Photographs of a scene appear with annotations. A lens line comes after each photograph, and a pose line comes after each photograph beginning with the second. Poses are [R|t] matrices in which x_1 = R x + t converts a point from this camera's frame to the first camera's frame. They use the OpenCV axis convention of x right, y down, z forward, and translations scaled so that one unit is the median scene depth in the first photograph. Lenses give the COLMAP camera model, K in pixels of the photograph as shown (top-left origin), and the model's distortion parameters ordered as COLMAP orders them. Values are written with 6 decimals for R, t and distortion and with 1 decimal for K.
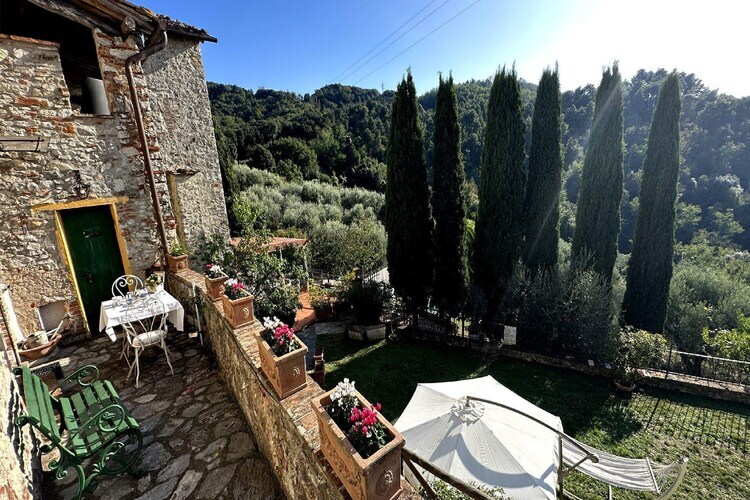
lens RADIAL K [[332.0, 0, 414.1], [0, 332.0, 233.7], [0, 0, 1]] dist [0.000901, -0.000318]
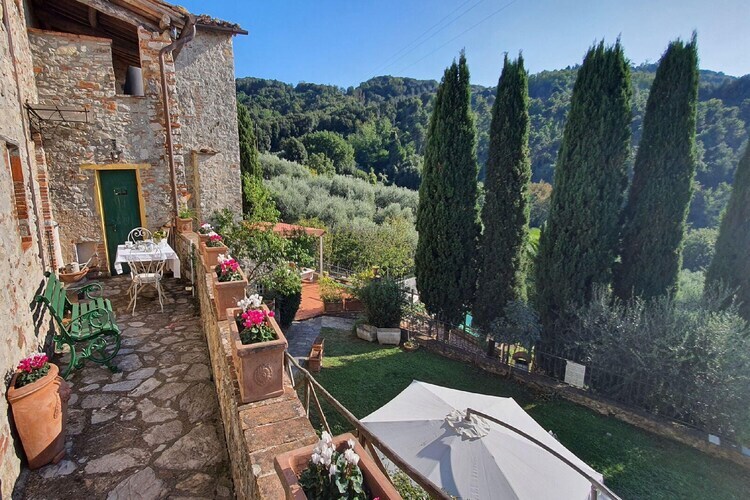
lens RADIAL K [[379.2, 0, 356.7], [0, 379.2, 224.2], [0, 0, 1]] dist [0.009521, -0.000379]
pose [[0.958480, 0.042837, -0.281922, 0.183779], [-0.055909, 0.997694, -0.038483, 0.091932], [0.279624, 0.052647, 0.958665, -0.055880]]
